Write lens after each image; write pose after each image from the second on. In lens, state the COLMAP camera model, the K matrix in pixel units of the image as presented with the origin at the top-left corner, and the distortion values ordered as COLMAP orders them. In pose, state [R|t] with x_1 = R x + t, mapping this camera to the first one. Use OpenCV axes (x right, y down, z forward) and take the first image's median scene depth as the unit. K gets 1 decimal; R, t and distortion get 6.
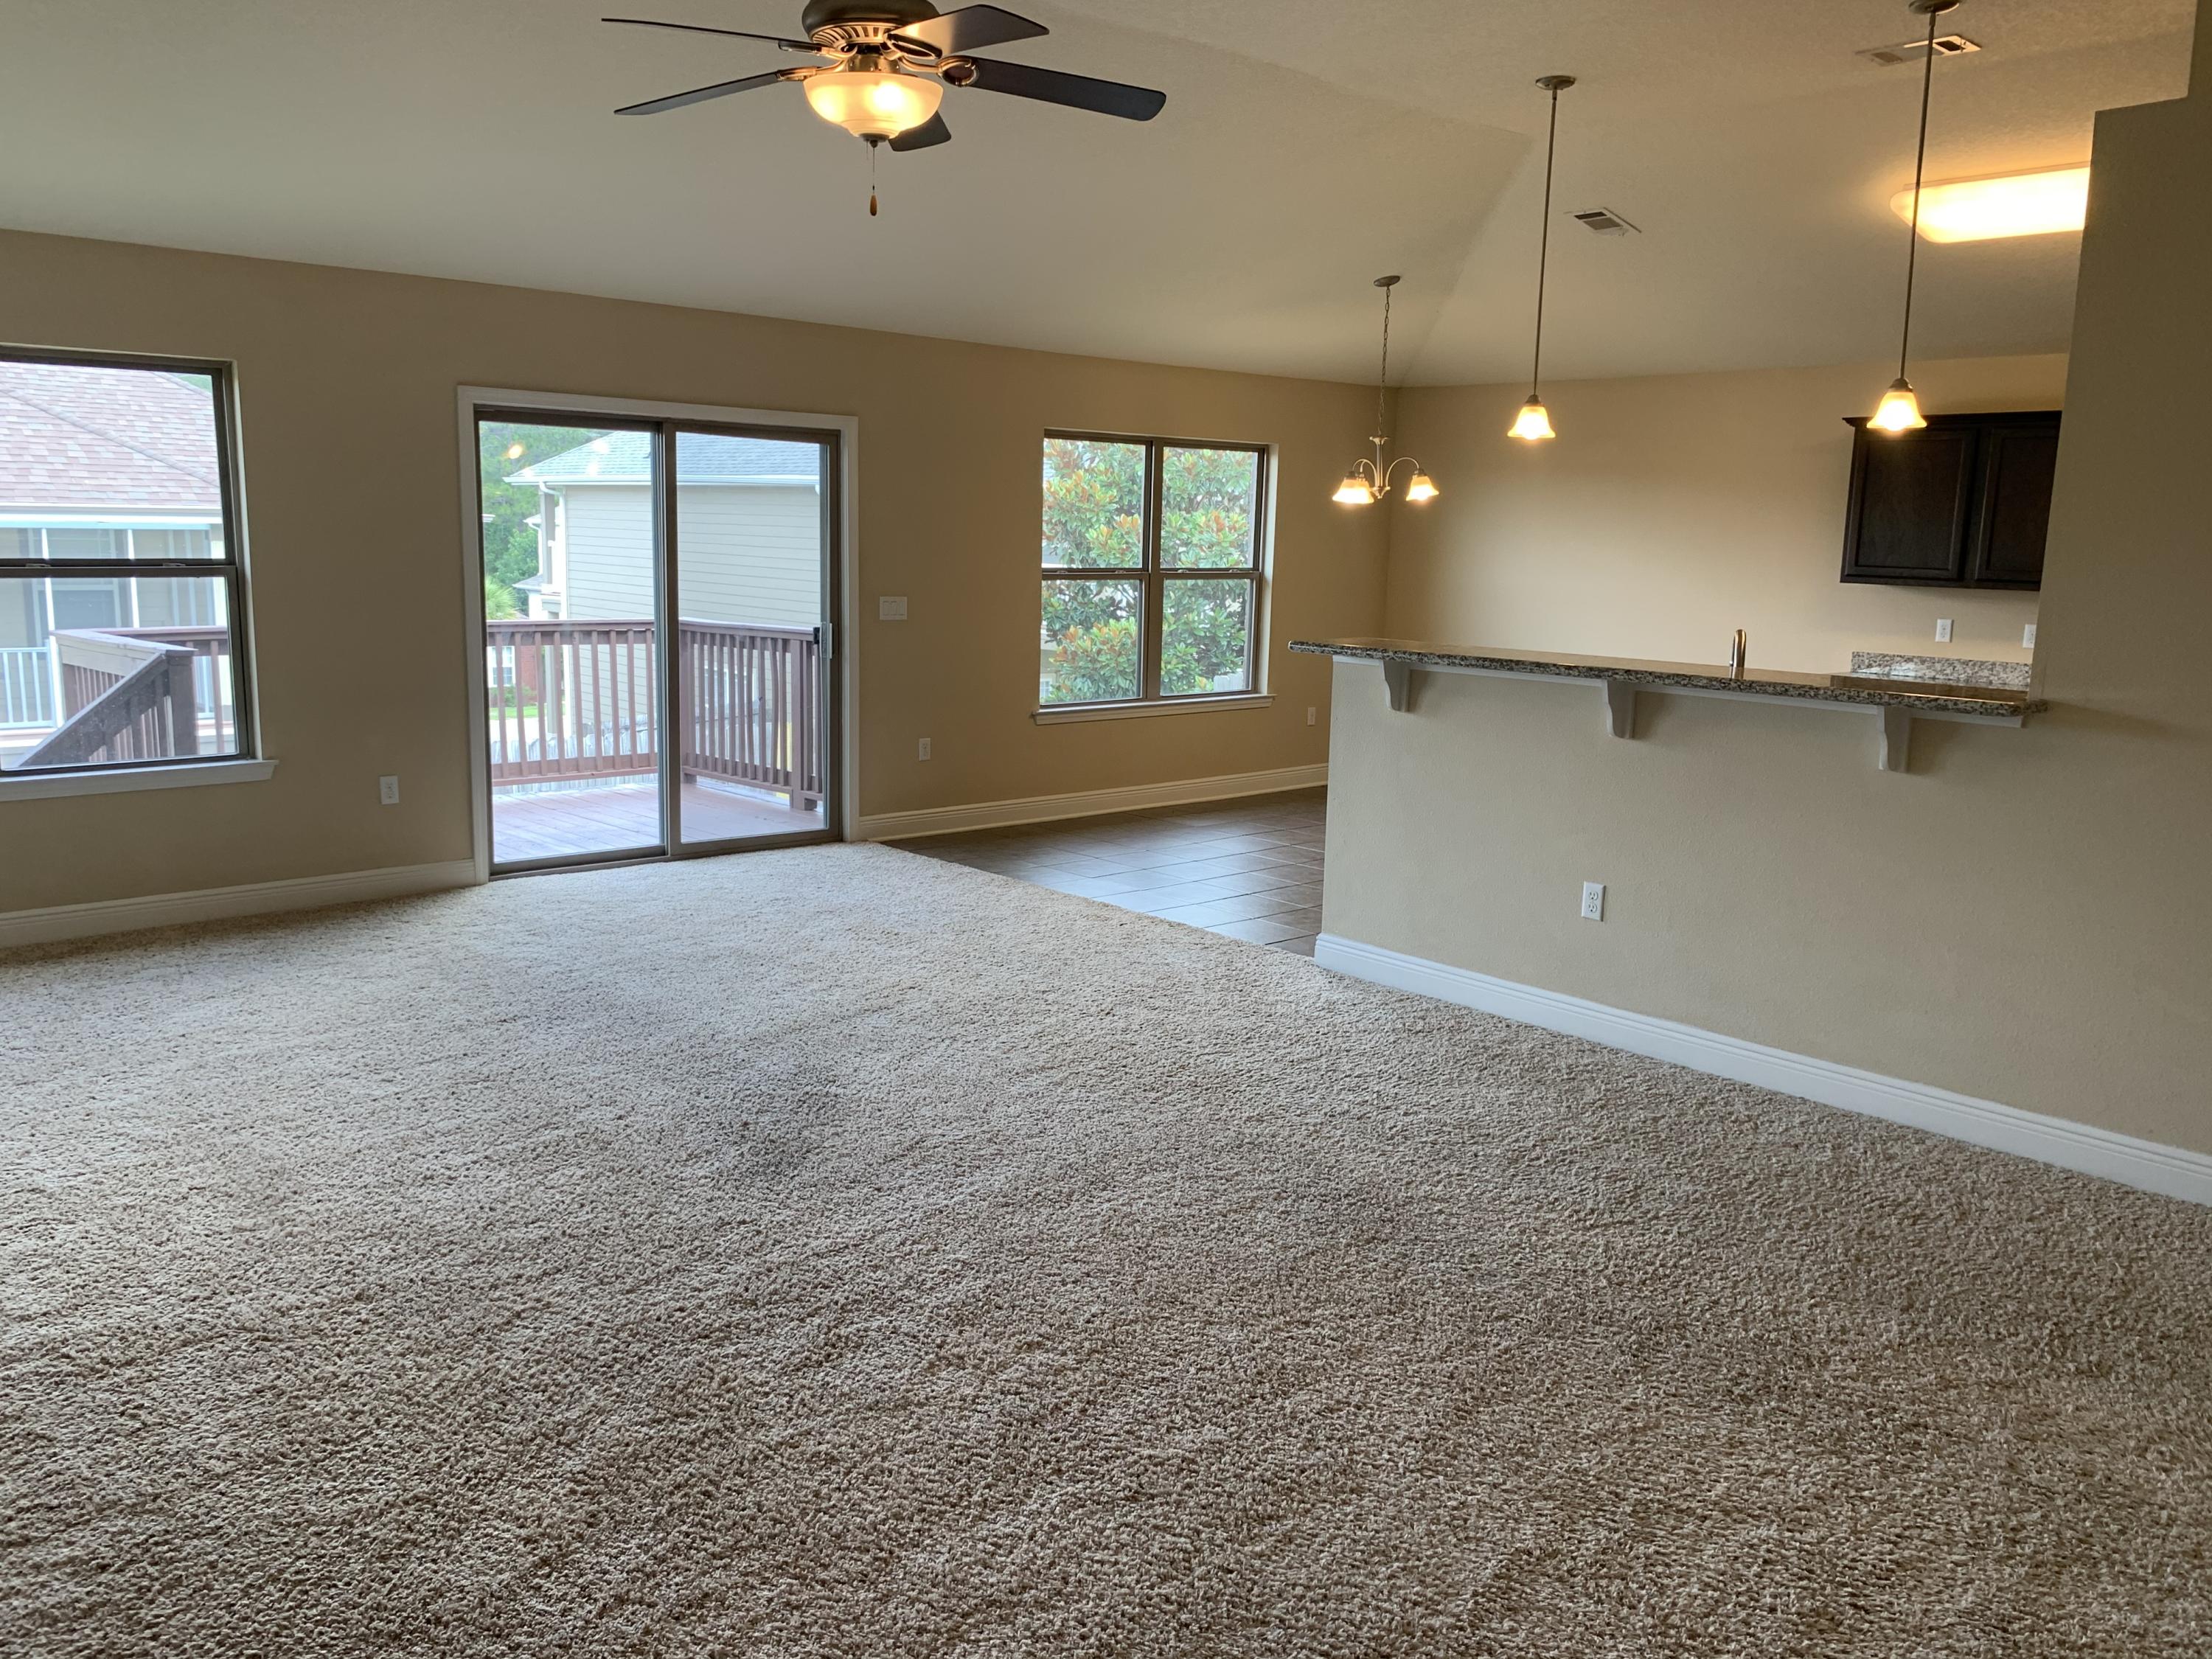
lens RADIAL K [[1699.6, 0, 1095.1], [0, 1699.6, 836.1], [0, 0, 1]] dist [0.061155, -0.089388]
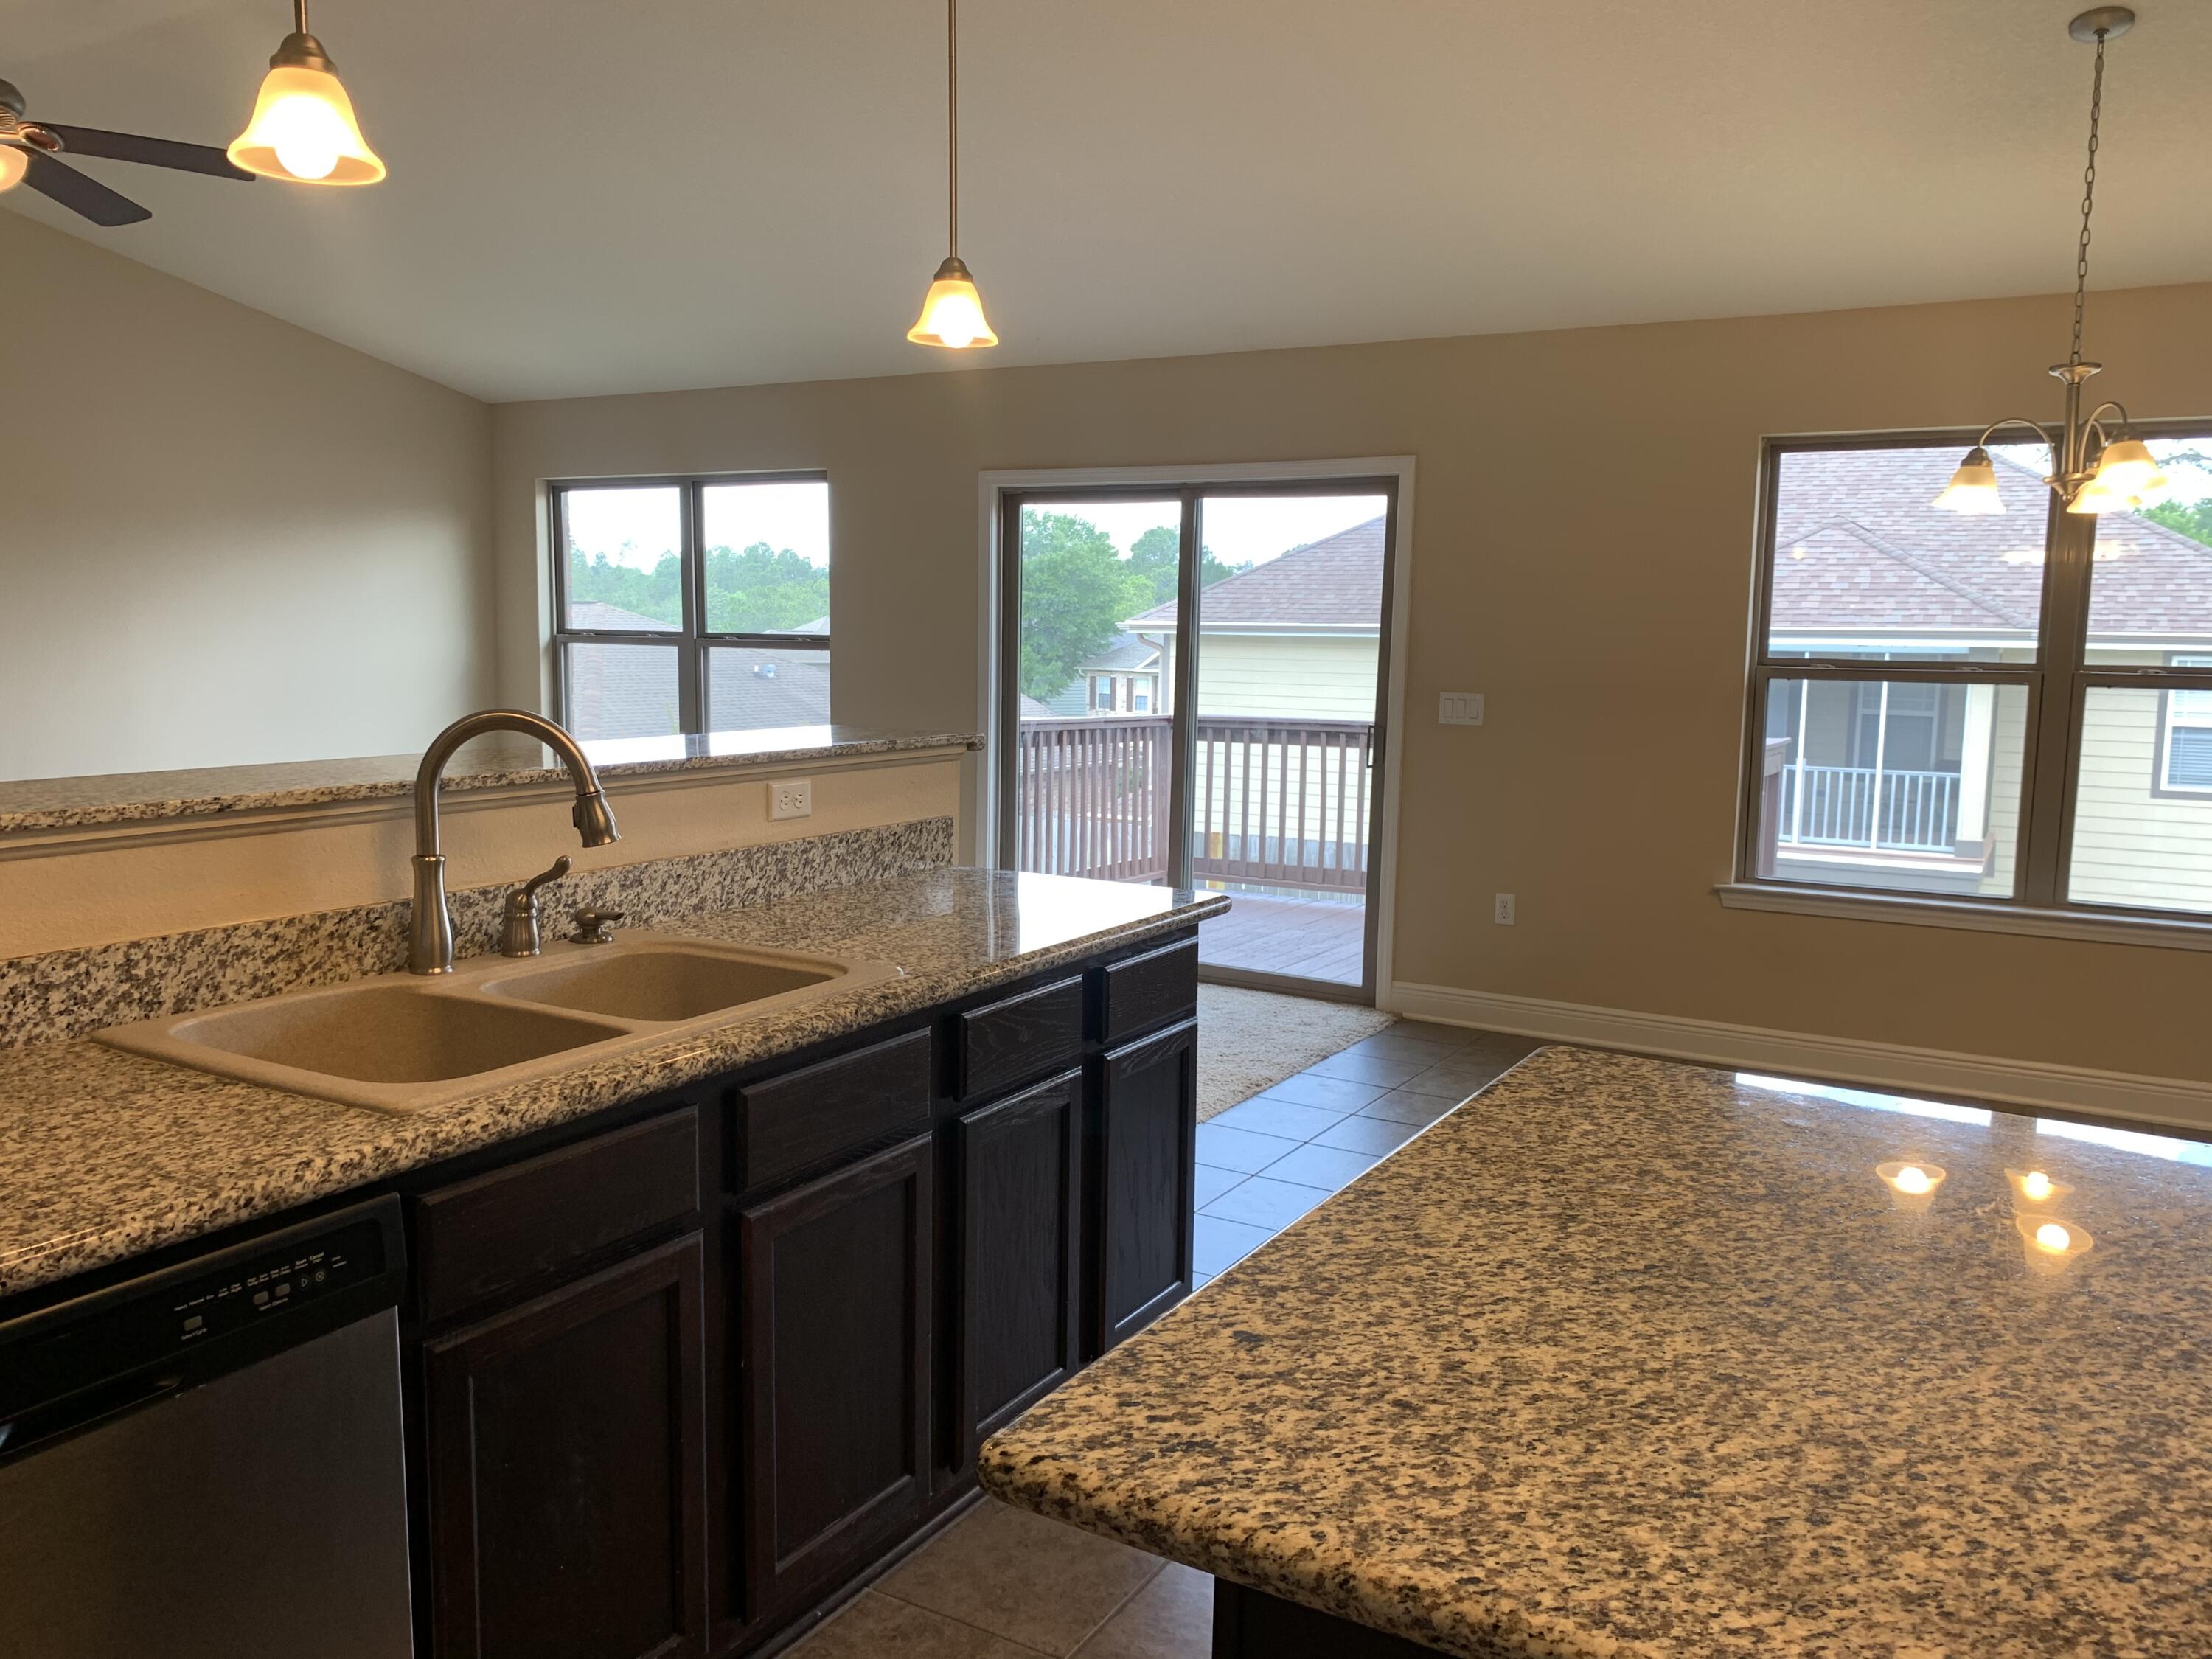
lens RADIAL K [[1699.6, 0, 1105.8], [0, 1699.6, 842.5], [0, 0, 1]] dist [0.061155, -0.089388]
pose [[0.334230, 0.103298, -0.936814, 0.817962], [-0.178667, 0.982897, 0.044635, -0.129610], [0.925402, 0.152459, 0.346970, 0.957300]]
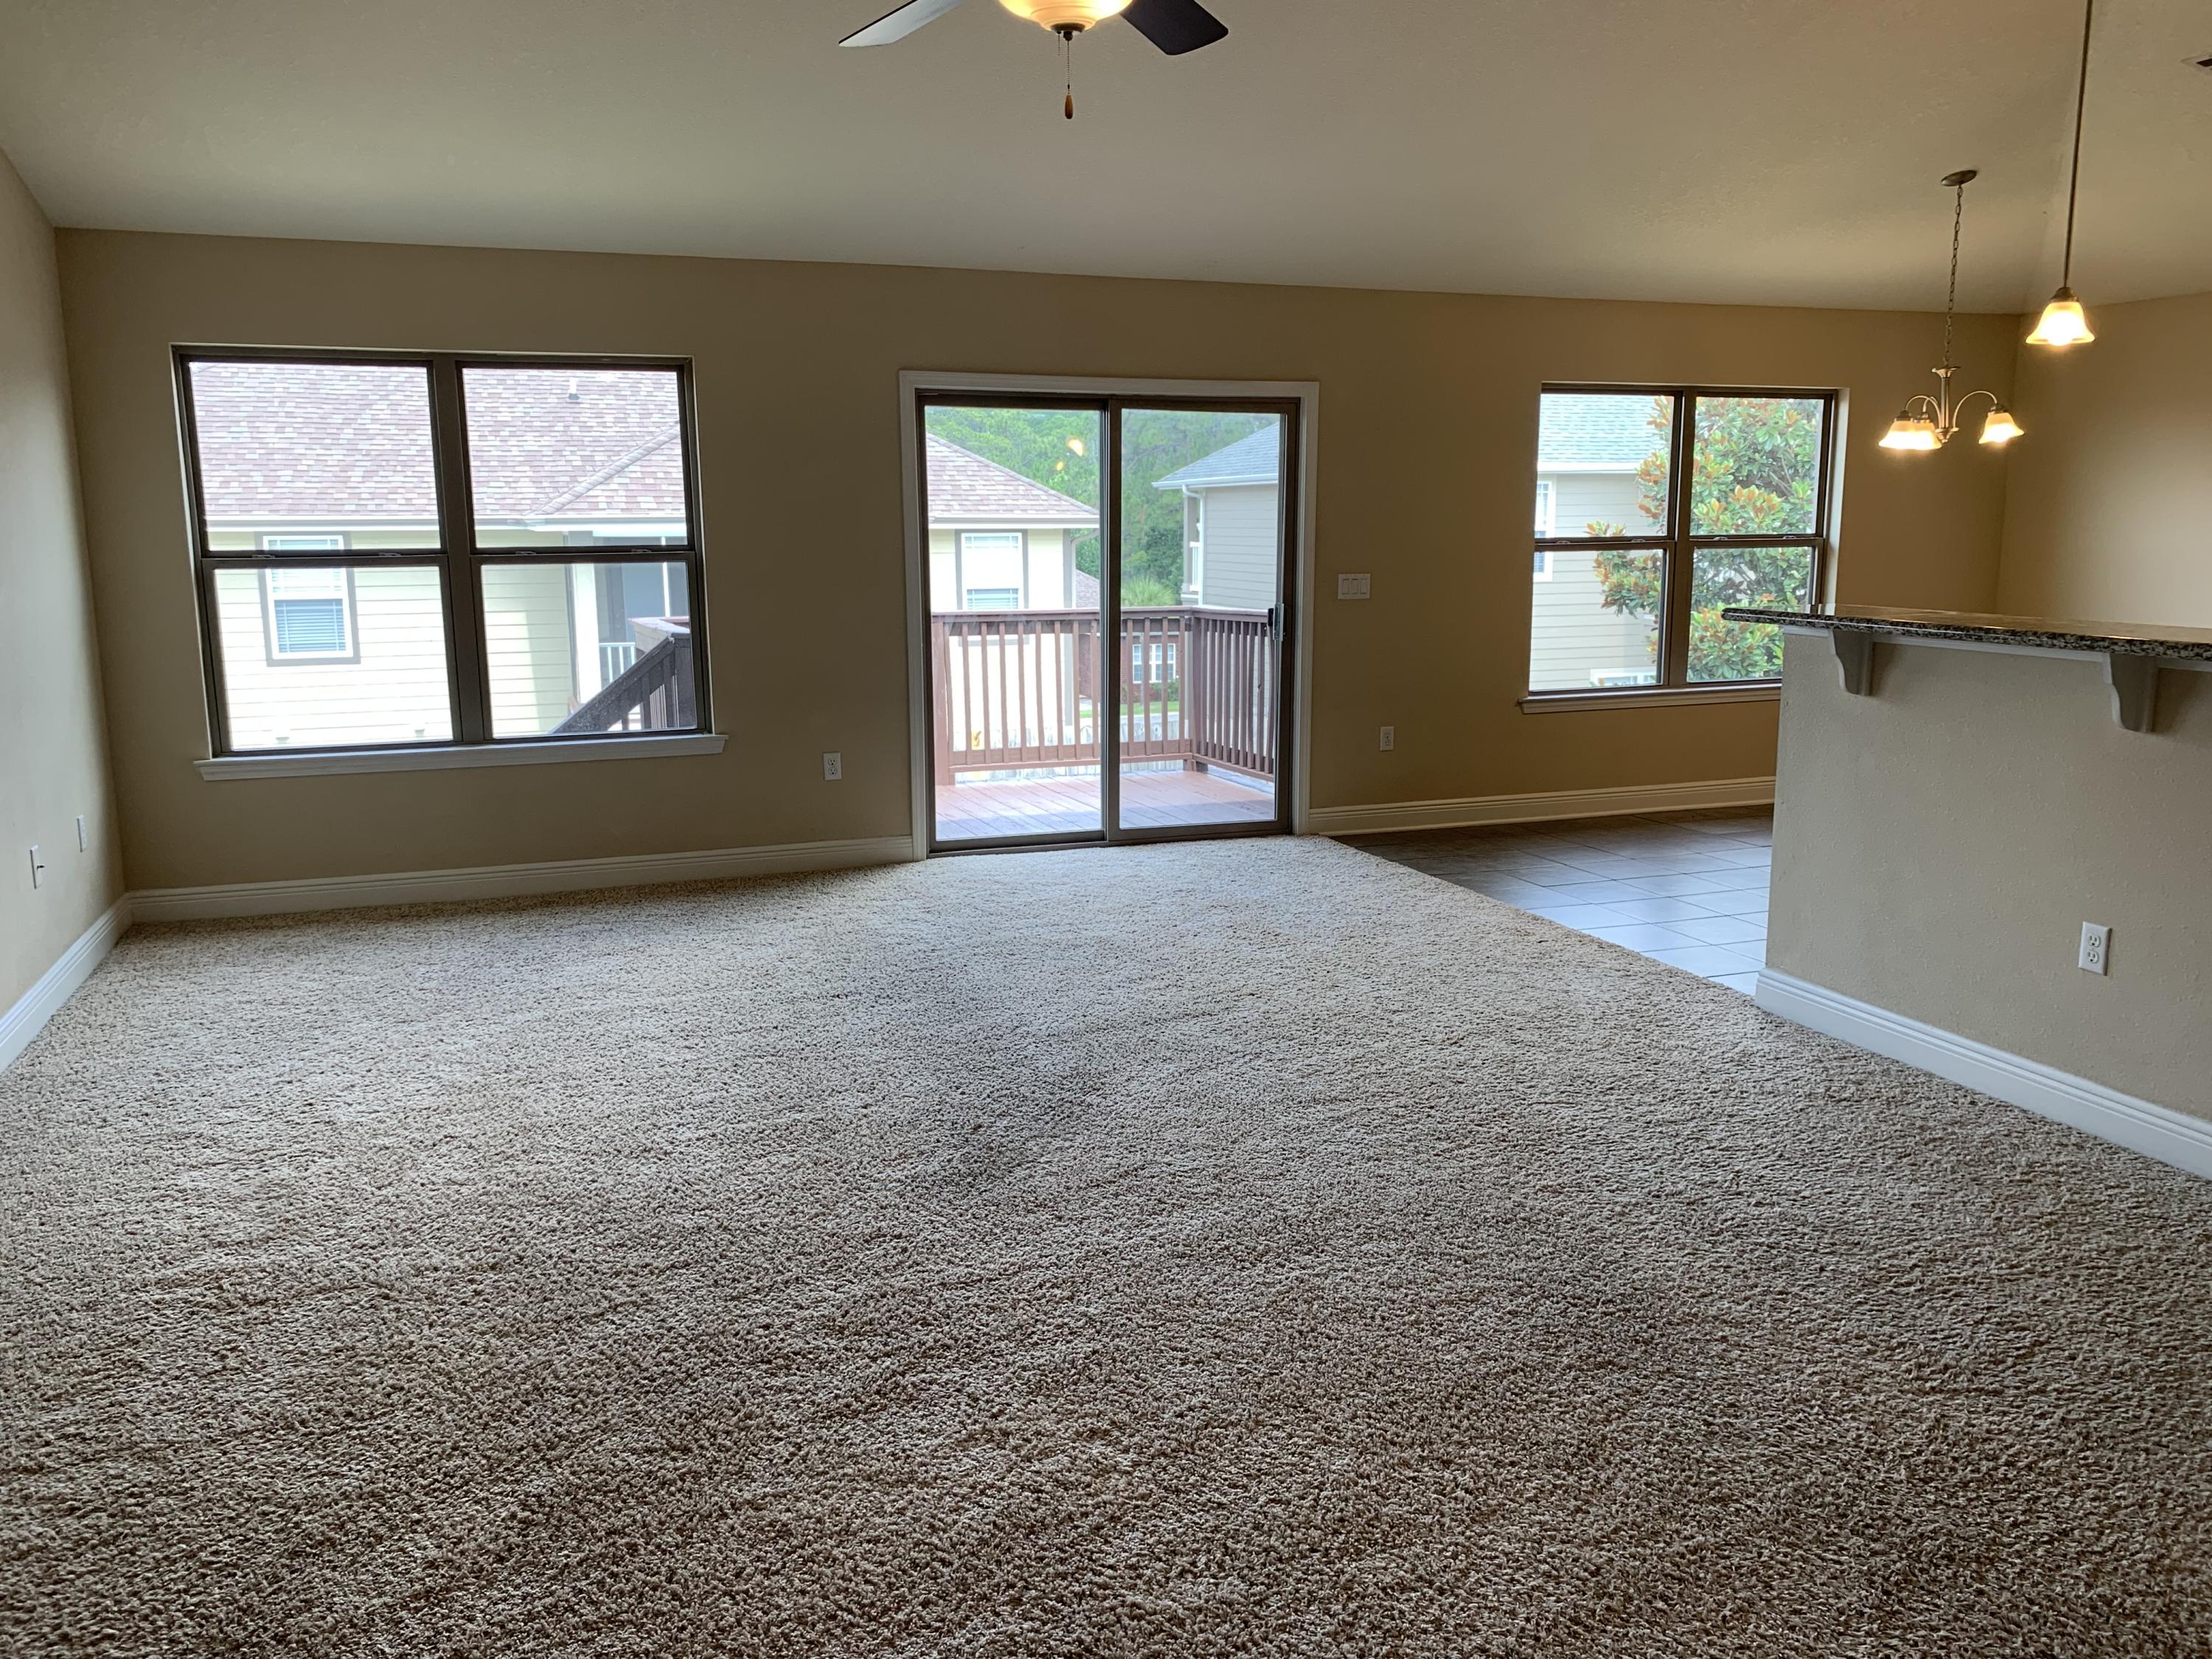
lens RADIAL K [[1699.6, 0, 1109.5], [0, 1699.6, 827.5], [0, 0, 1]] dist [0.061155, -0.089388]
pose [[0.928929, 0.038193, -0.368284, 0.164477], [-0.039452, 0.999213, 0.004114, -0.001053], [0.368151, 0.010708, 0.929704, 0.136204]]
